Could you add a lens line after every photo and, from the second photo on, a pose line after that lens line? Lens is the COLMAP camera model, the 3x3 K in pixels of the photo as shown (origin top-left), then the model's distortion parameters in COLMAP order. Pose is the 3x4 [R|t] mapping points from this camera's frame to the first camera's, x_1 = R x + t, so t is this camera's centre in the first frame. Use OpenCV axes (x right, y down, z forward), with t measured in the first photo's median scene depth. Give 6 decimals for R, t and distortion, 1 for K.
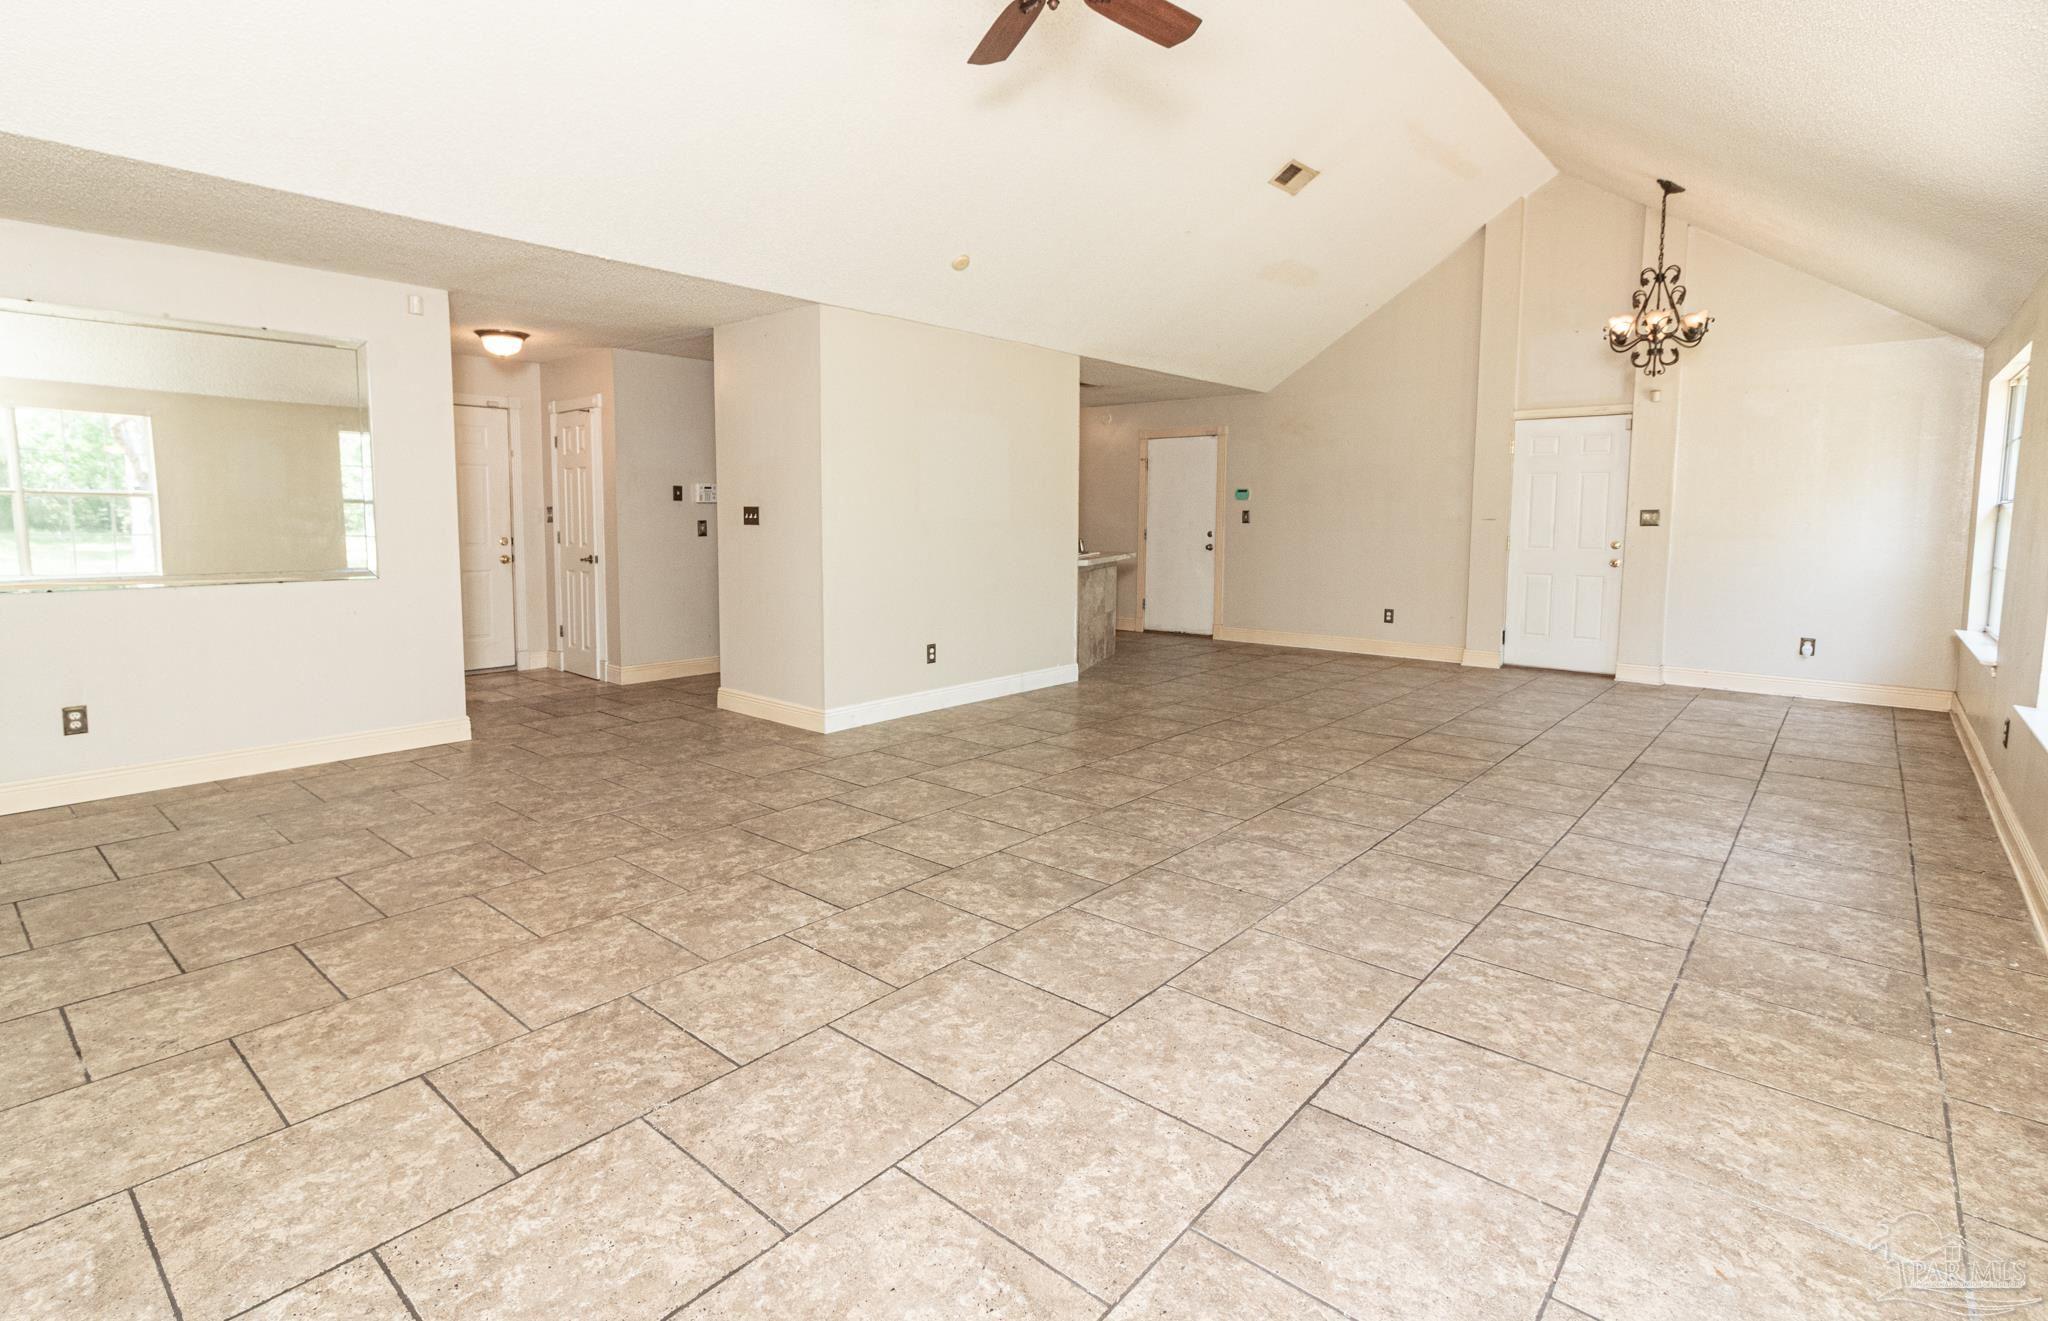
lens RADIAL K [[983.1, 0, 961.8], [0, 983.1, 590.5], [0, 0, 1]] dist [0.012185, -0.001292]
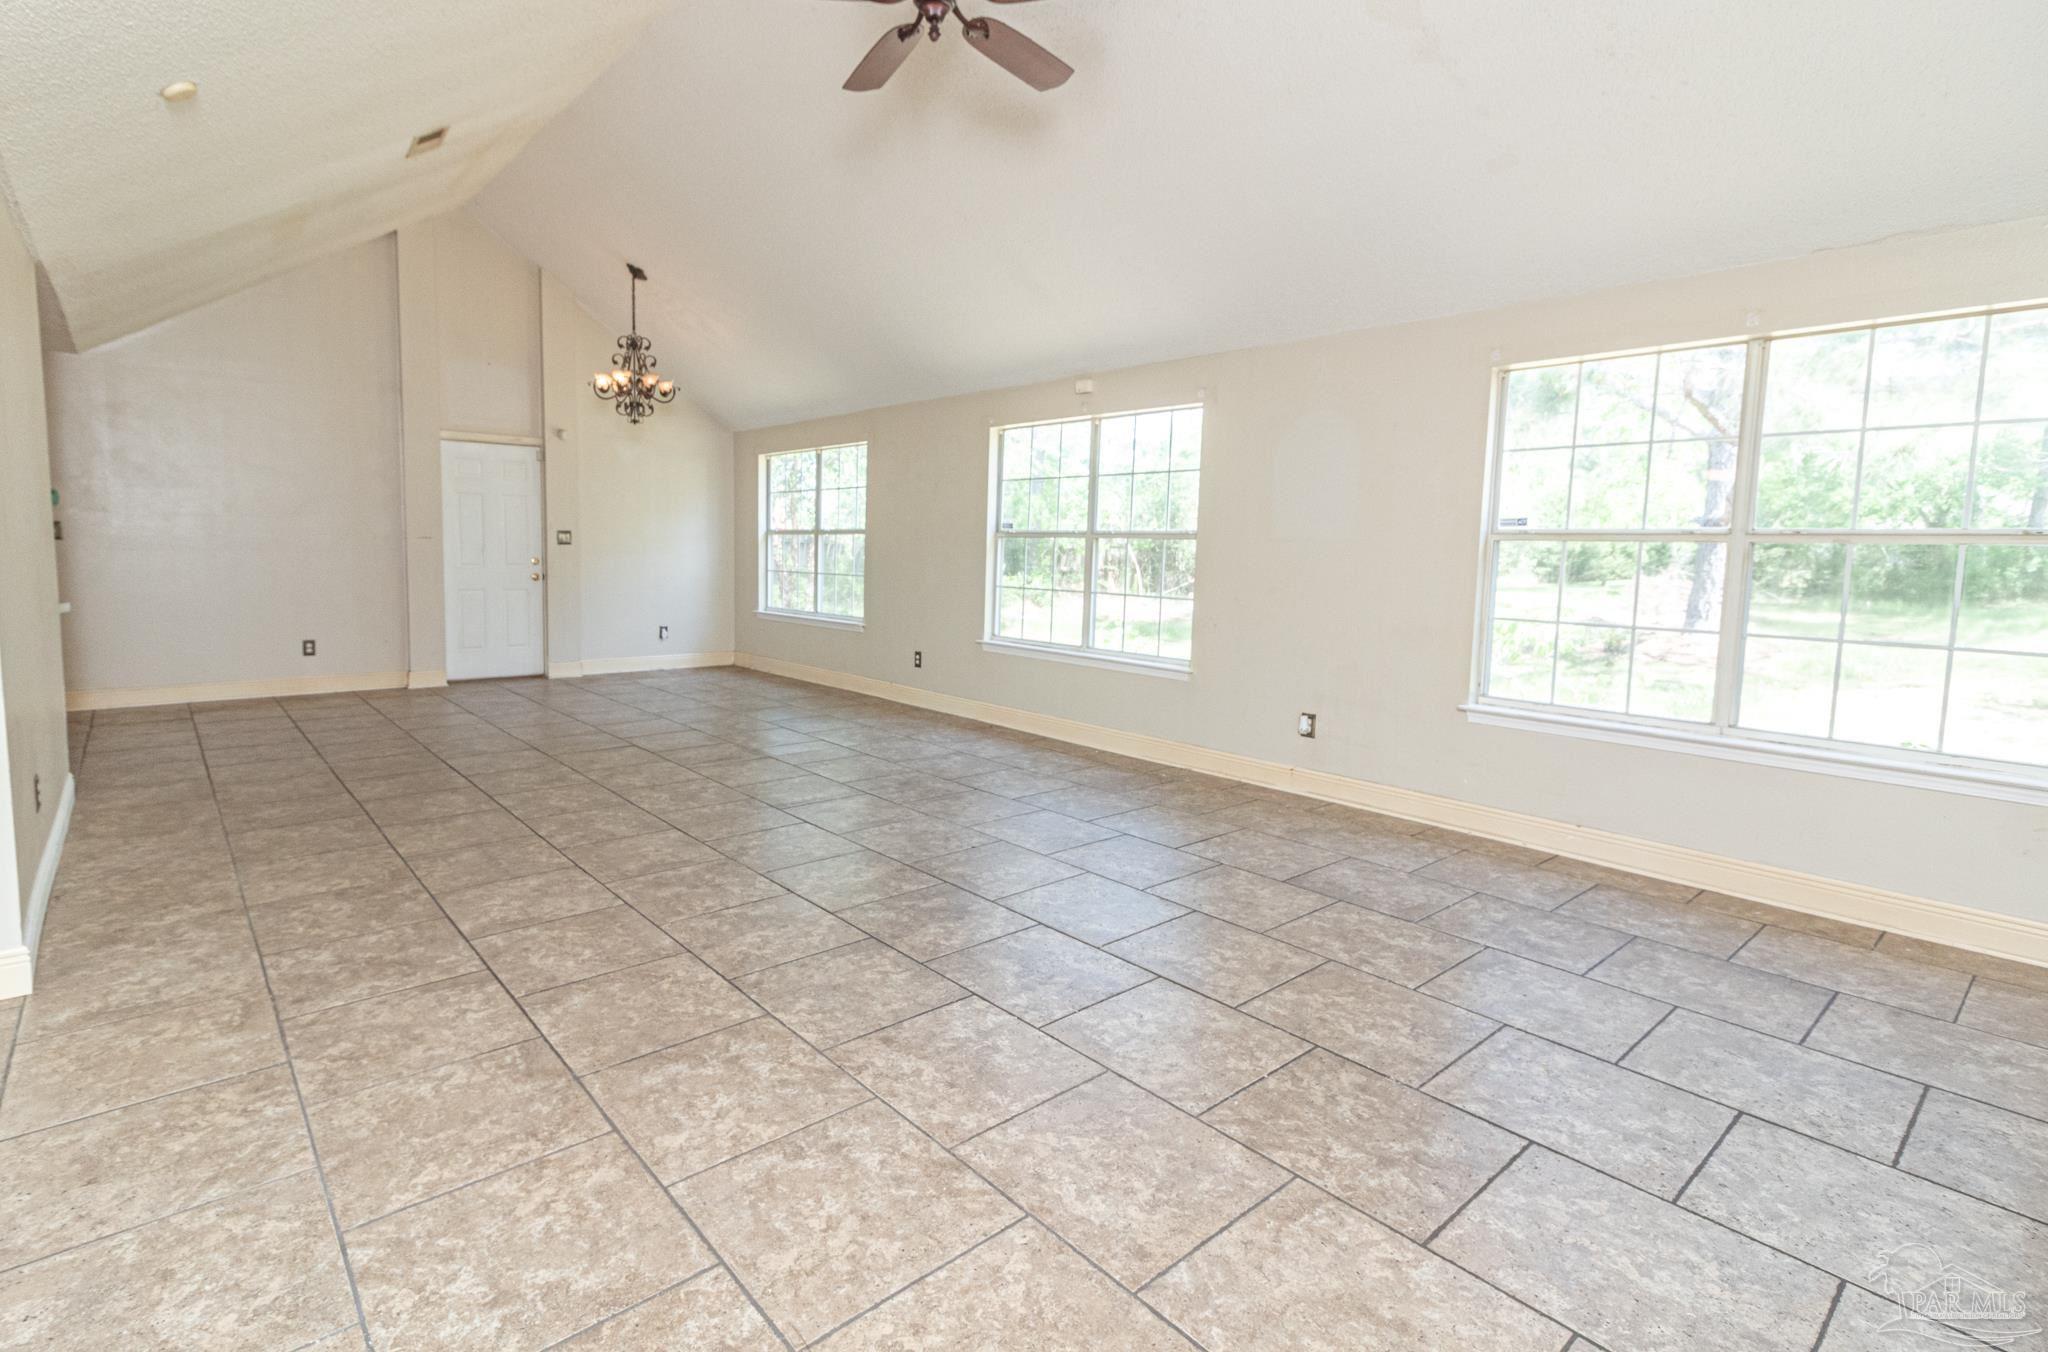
lens RADIAL K [[980.5, 0, 963.0], [0, 980.5, 621.4], [0, 0, 1]] dist [0.010392, -0.001614]
pose [[0.135089, -0.079169, 0.987665, -0.985704], [0.059768, 0.995639, 0.071633, -0.071100], [-0.989029, 0.049354, 0.139232, 0.899431]]
